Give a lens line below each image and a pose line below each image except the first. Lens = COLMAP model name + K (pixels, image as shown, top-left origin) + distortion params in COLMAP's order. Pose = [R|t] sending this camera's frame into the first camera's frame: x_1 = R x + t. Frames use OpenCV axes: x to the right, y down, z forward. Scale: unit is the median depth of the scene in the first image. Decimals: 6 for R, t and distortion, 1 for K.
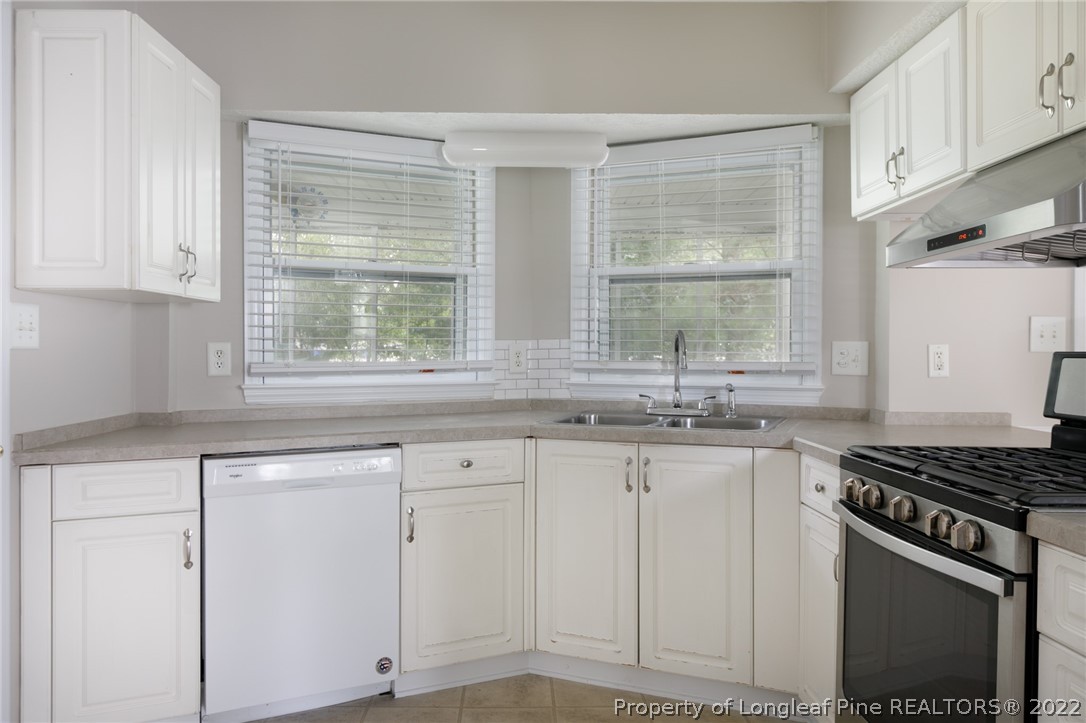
lens RADIAL K [[806.4, 0, 541.0], [0, 806.4, 352.9], [0, 0, 1]] dist [-0.003209, -0.004762]
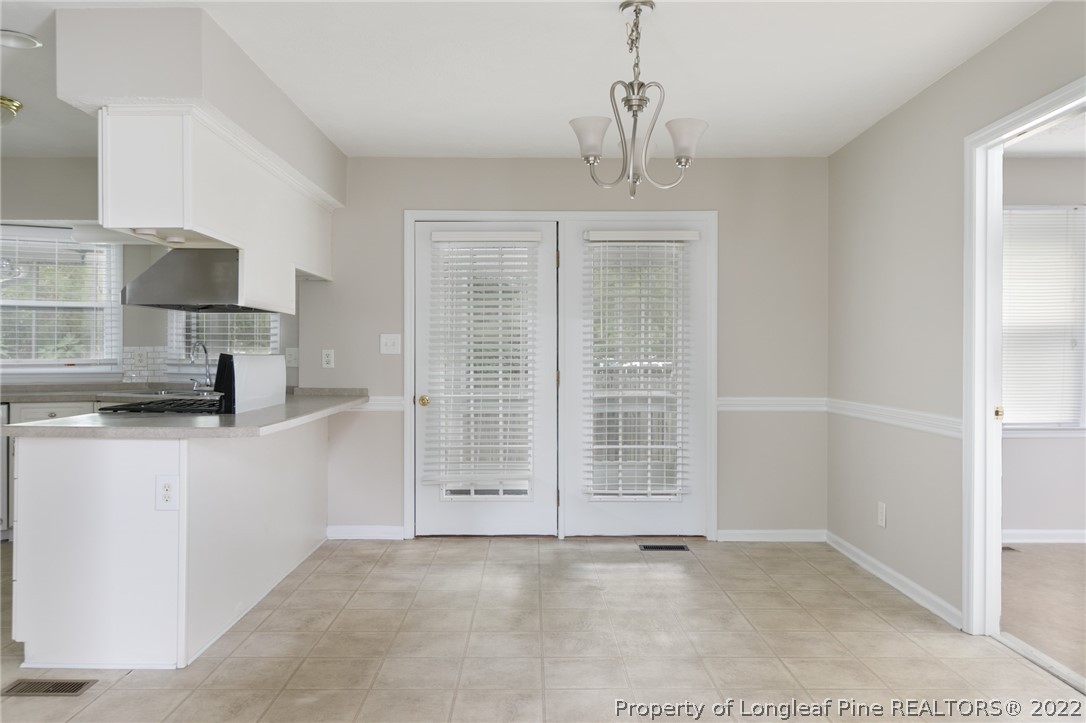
lens RADIAL K [[806.4, 0, 538.9], [0, 806.4, 354.2], [0, 0, 1]] dist [-0.003209, -0.004762]
pose [[0.999648, 0.001119, -0.026494, 1.005232], [-0.001176, 0.999997, -0.002144, 0.002766], [0.026491, 0.002174, 0.999647, -0.748748]]
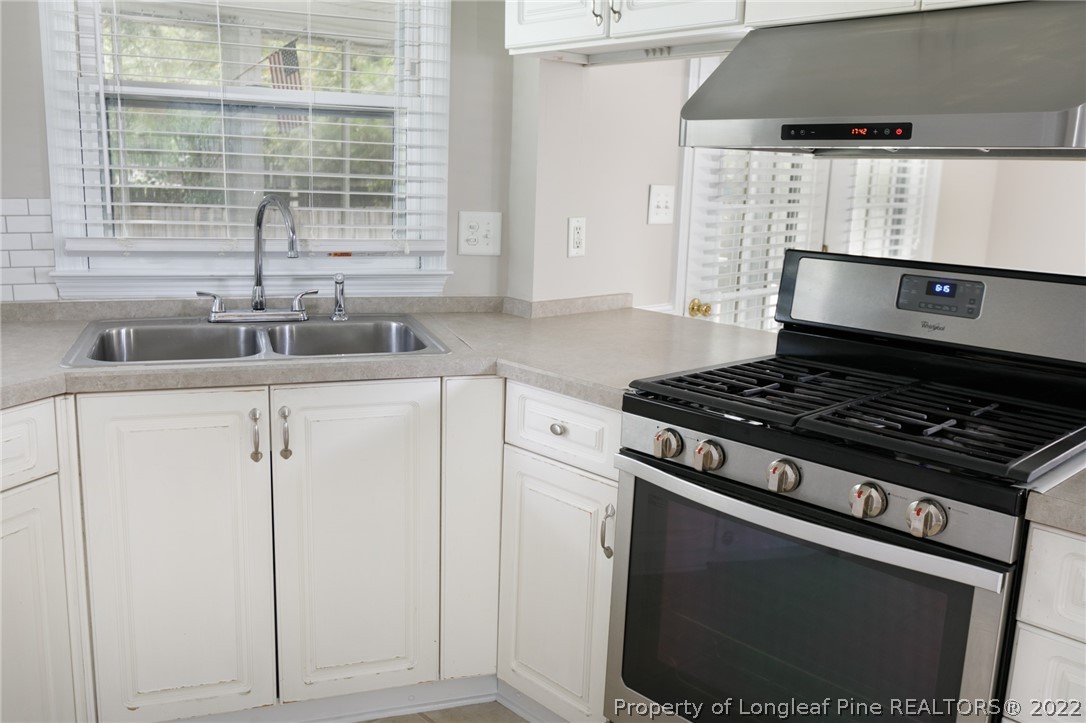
lens RADIAL K [[926.4, 0, 545.5], [0, 926.4, 355.4], [0, 0, 1]] dist [-0.003352, 0.009627]
pose [[0.738188, -0.110406, 0.665499, -0.190477], [-0.028756, 0.980470, 0.194557, -0.057043], [-0.673982, -0.162757, 0.720596, 0.305536]]
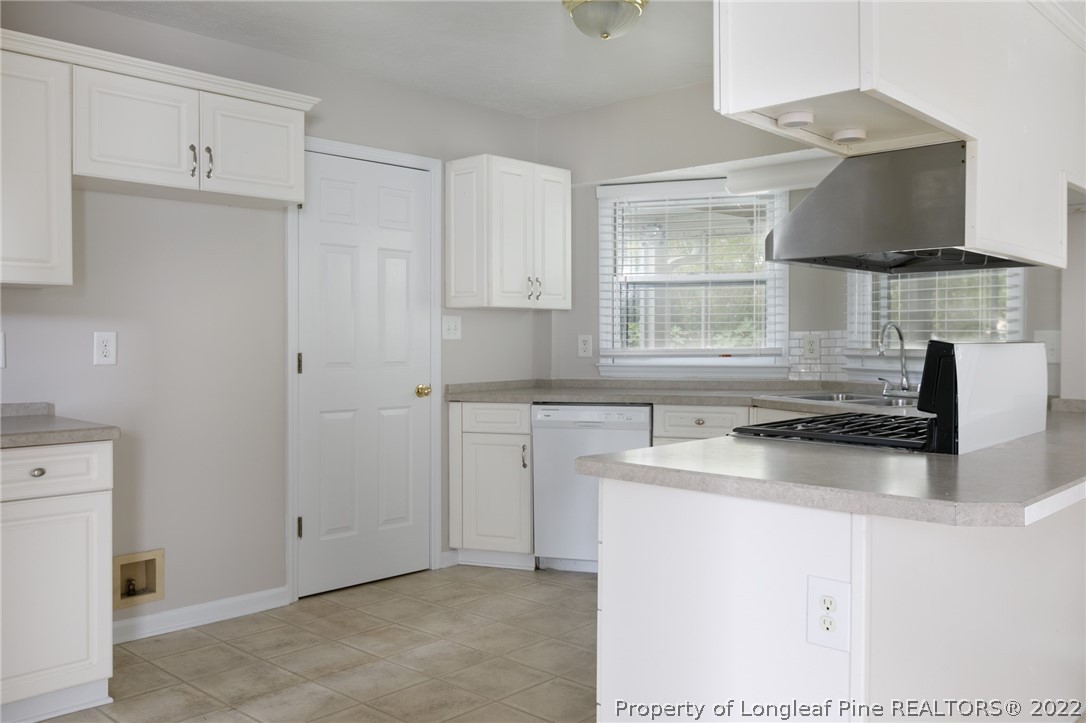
lens RADIAL K [[926.4, 0, 538.9], [0, 926.4, 355.4], [0, 0, 1]] dist [-0.003352, 0.009627]
pose [[0.704333, 0.009173, -0.709811, 0.801388], [0.001168, 0.999900, 0.014081, 0.000640], [0.709869, -0.010746, 0.704252, -0.297637]]
